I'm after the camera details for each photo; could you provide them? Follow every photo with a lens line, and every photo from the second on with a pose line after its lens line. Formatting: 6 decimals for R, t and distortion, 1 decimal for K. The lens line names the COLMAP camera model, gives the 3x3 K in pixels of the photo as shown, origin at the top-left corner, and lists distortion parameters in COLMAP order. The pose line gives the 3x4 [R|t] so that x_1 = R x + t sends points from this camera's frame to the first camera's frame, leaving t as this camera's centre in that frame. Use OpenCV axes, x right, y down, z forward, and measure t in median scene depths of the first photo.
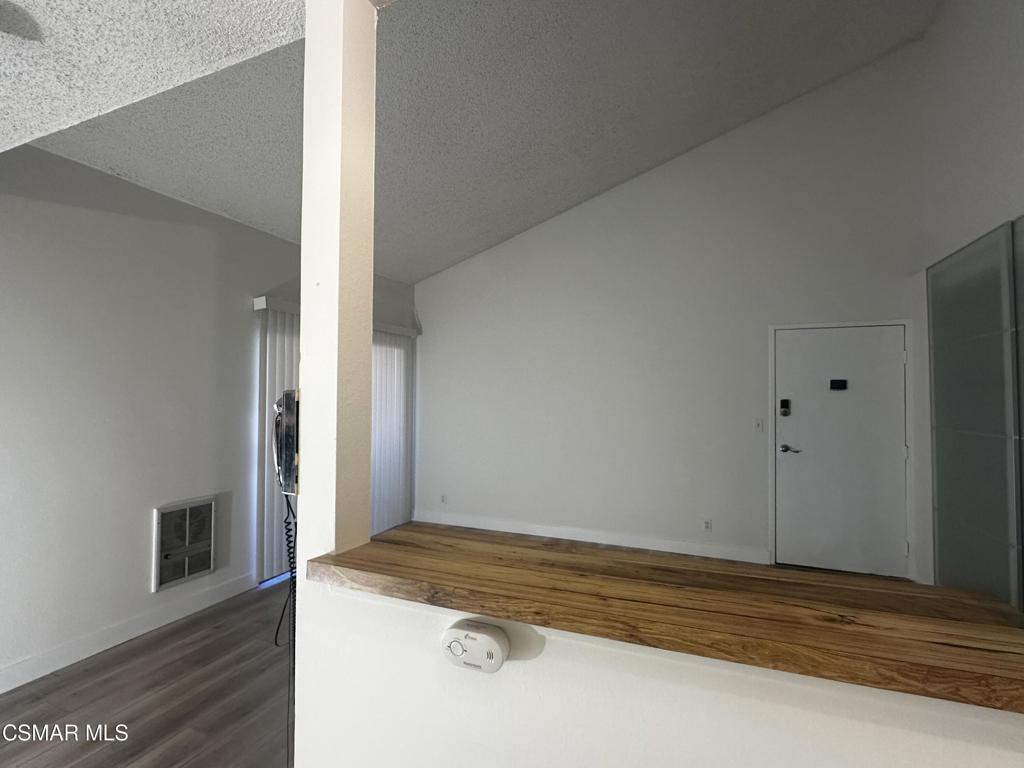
lens RADIAL K [[483.1, 0, 512.0], [0, 483.1, 384.0], [0, 0, 1]] dist [-0.001581, -0.000377]
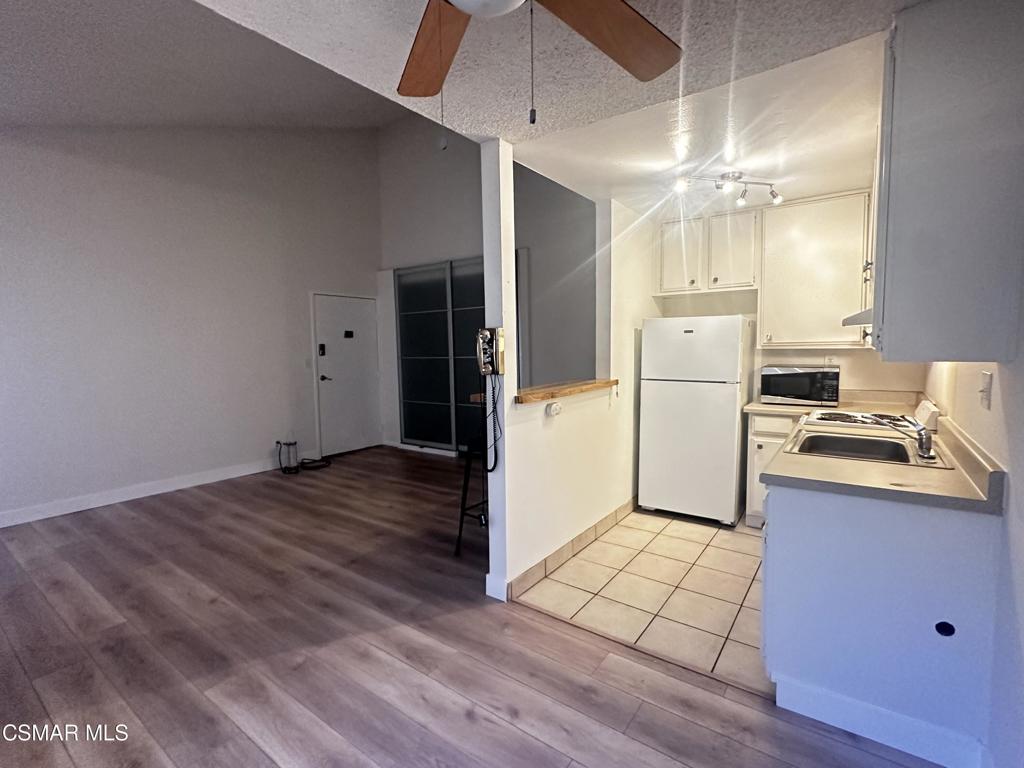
lens RADIAL K [[483.1, 0, 512.0], [0, 483.1, 384.0], [0, 0, 1]] dist [-0.001581, -0.000377]
pose [[0.239082, -0.083039, 0.967442, -0.960078], [-0.008798, 0.996110, 0.087674, 0.027046], [-0.970959, -0.029473, 0.237422, 0.154642]]
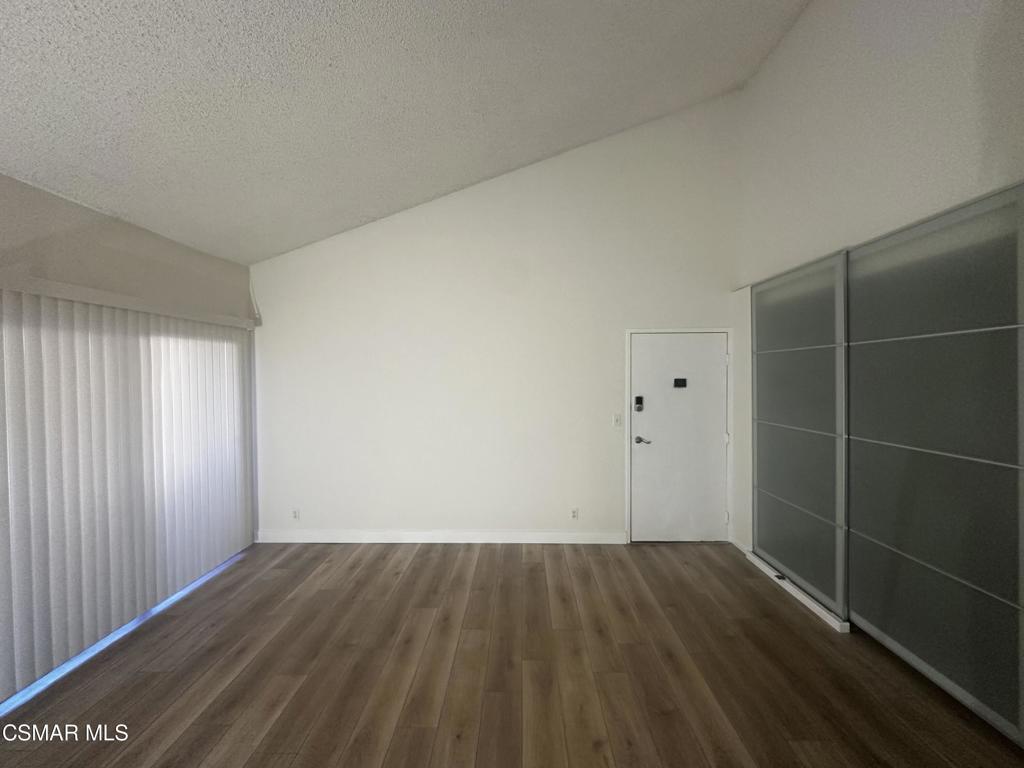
lens RADIAL K [[408.8, 0, 512.8], [0, 408.8, 382.1], [0, 0, 1]] dist [-0.001885, 0.000310]
pose [[0.934309, -0.020148, 0.355895, -0.058040], [0.005049, 0.999049, 0.043304, -0.059592], [-0.356429, -0.038662, 0.933522, 0.310550]]
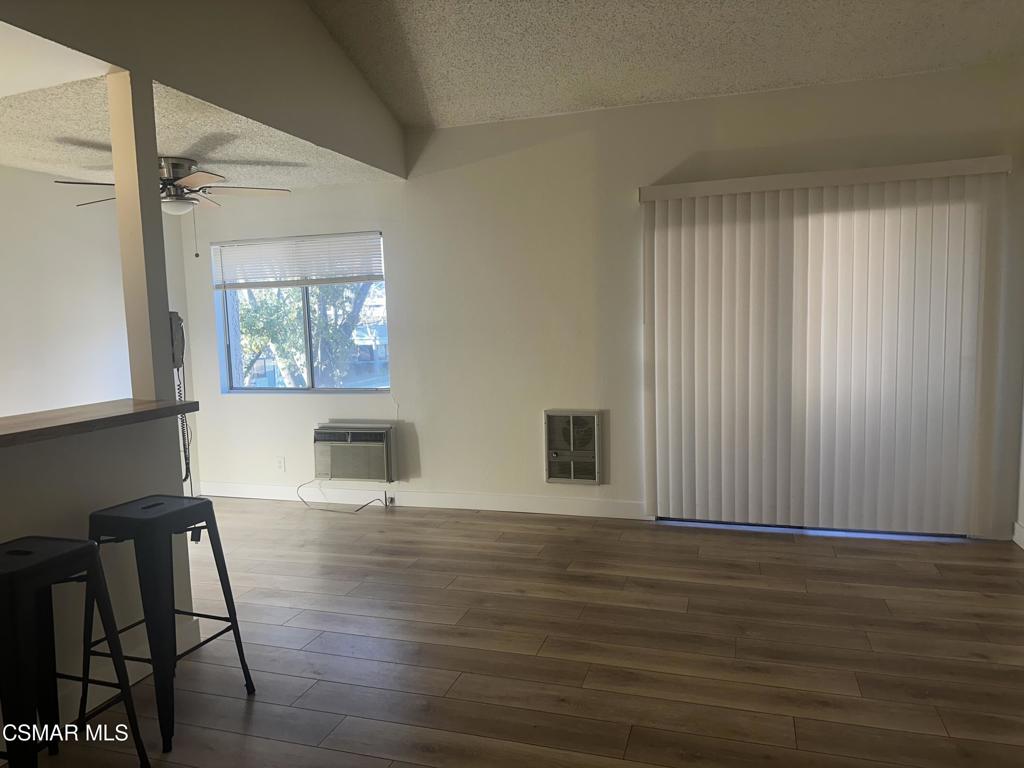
lens RADIAL K [[714.5, 0, 515.3], [0, 714.5, 386.1], [0, 0, 1]] dist [0.103392, -0.153517]
pose [[0.085771, 0.090969, -0.992153, 0.904616], [0.053509, 0.993965, 0.095761, 0.037832], [0.994877, -0.061302, 0.080386, 0.790963]]
